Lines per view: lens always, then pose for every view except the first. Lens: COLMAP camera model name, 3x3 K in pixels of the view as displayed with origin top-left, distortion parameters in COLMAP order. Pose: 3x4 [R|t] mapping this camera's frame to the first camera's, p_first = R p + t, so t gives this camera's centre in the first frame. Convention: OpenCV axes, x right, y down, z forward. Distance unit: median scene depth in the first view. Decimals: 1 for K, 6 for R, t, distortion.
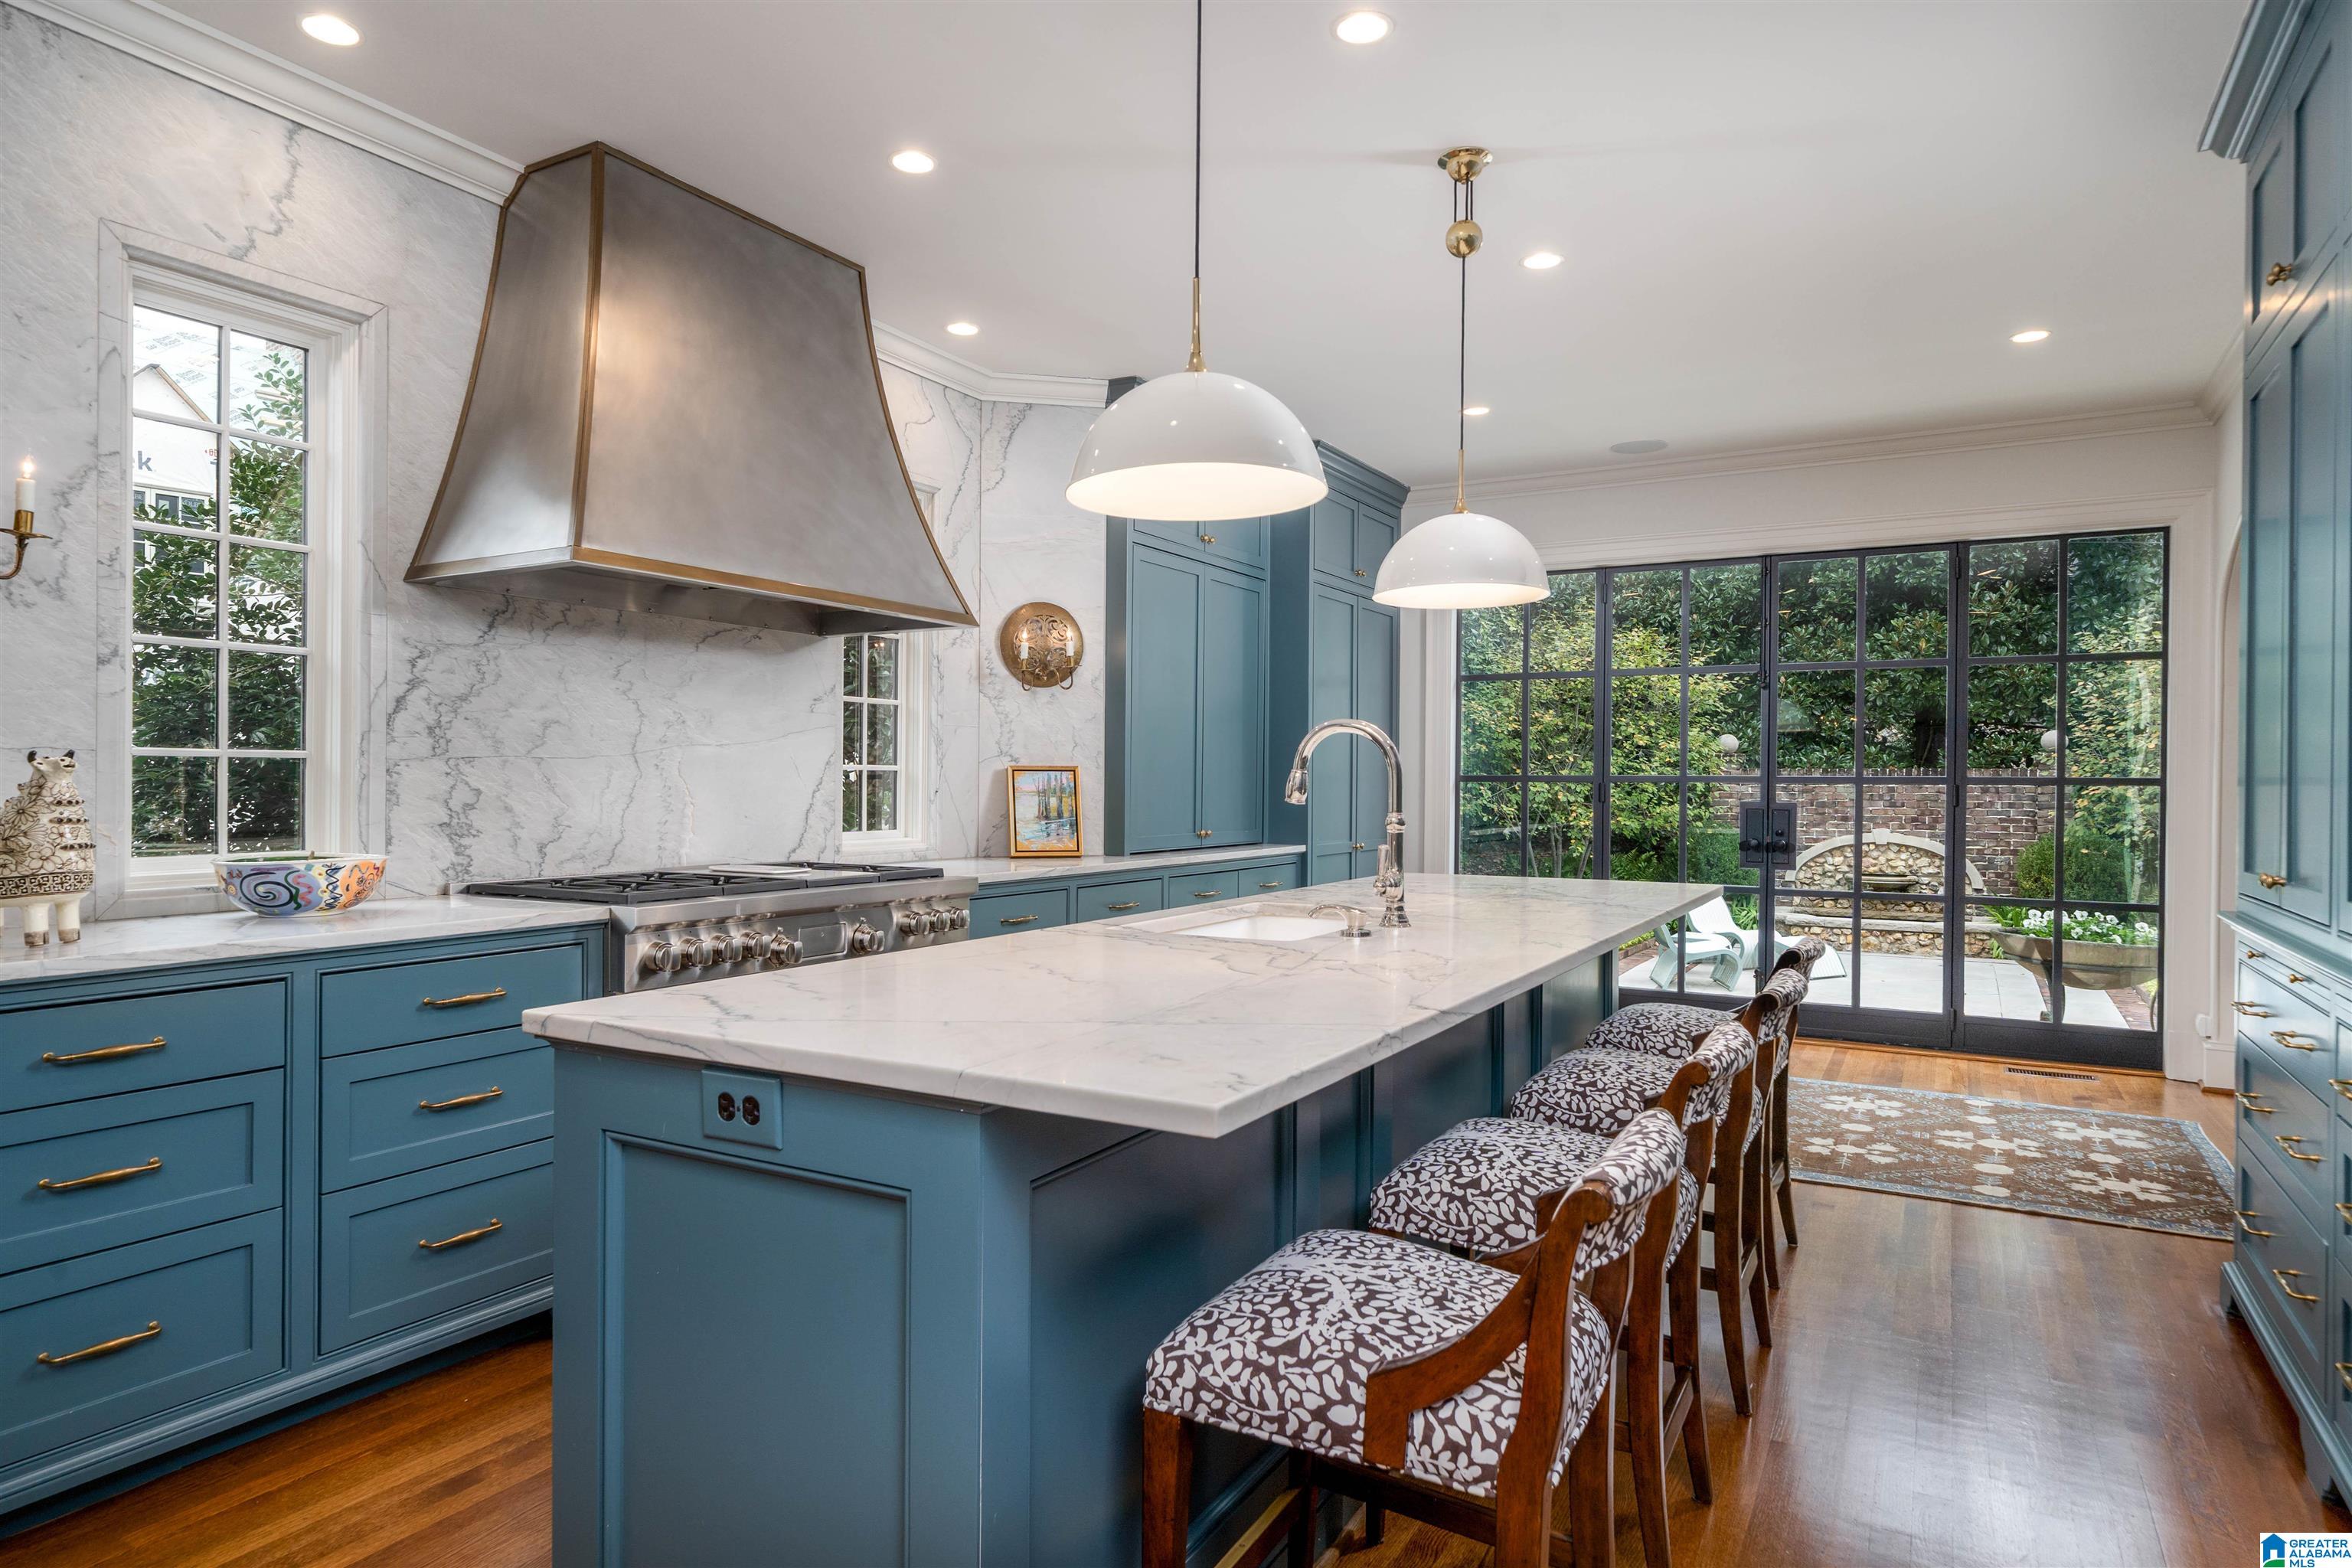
lens RADIAL K [[1368.1, 0, 1184.3], [0, 1368.1, 788.1], [0, 0, 1]] dist [0.004146, -0.001267]
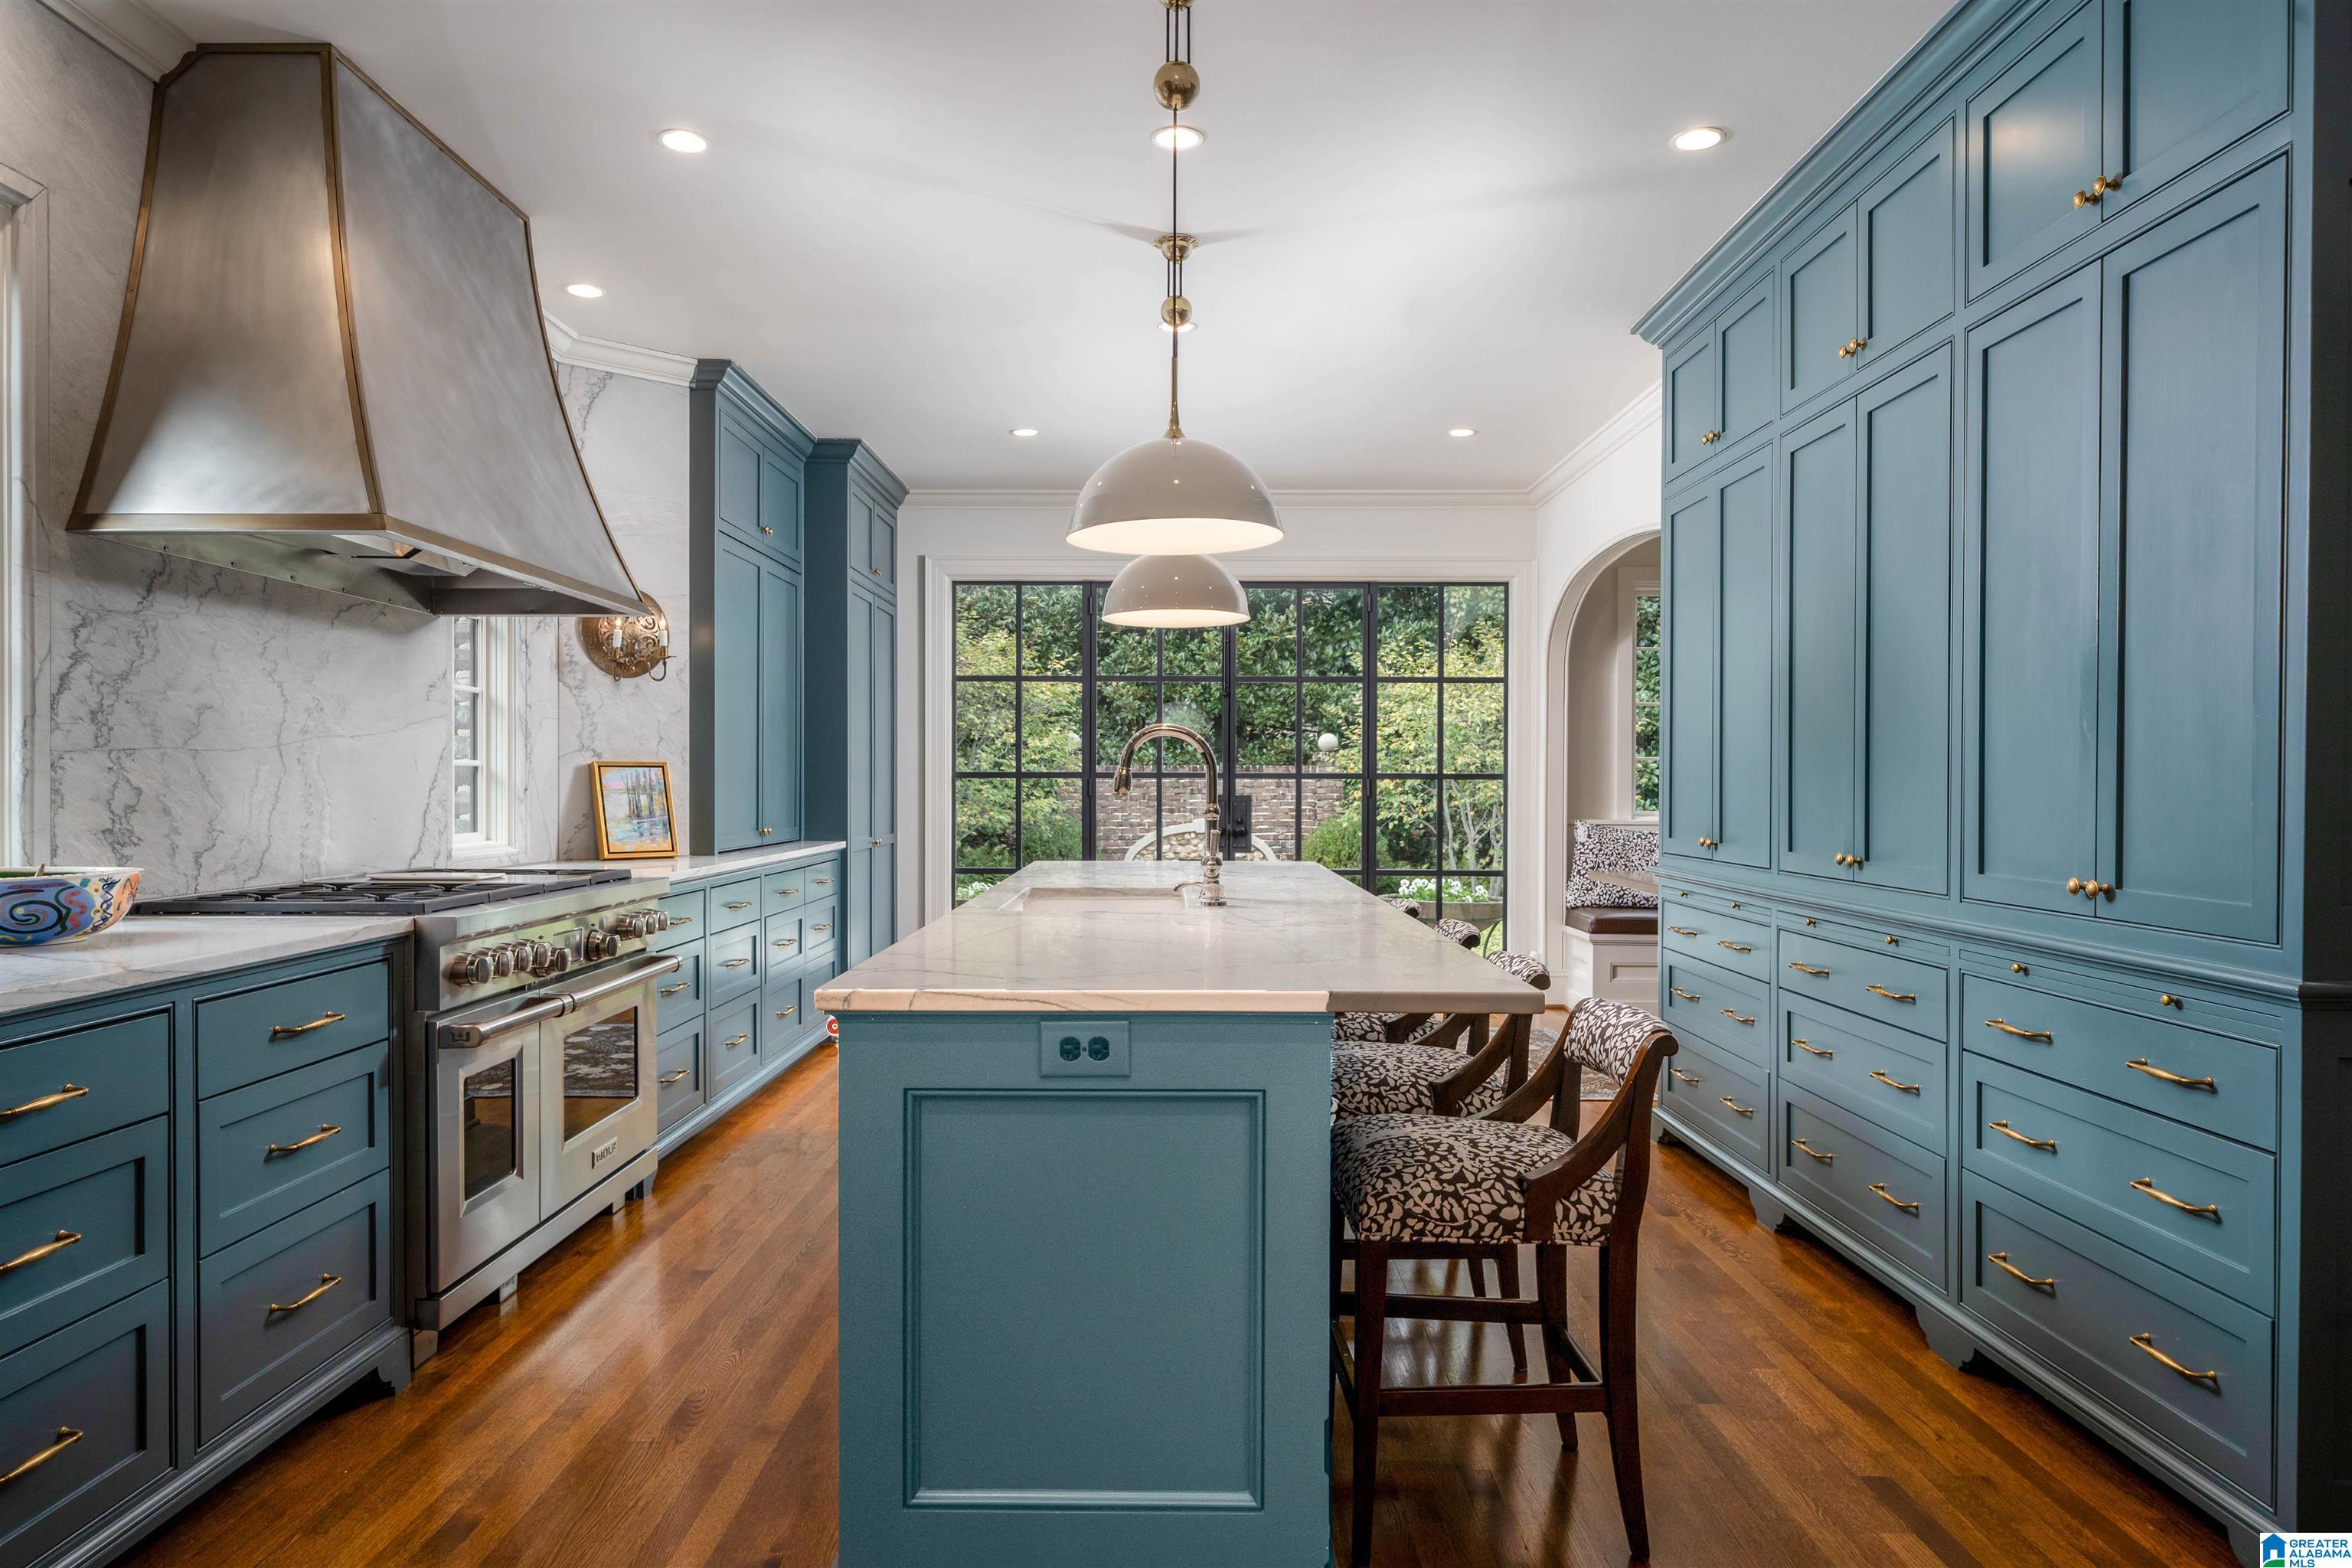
lens RADIAL K [[1424.2, 0, 1188.6], [0, 1424.2, 794.6], [0, 0, 1]] dist [-0.002642, 0.004967]
pose [[0.869313, -0.007865, 0.494199, -0.378147], [0.004607, 0.999959, 0.007811, 0.001018], [-0.494241, -0.004513, 0.869313, -0.056486]]
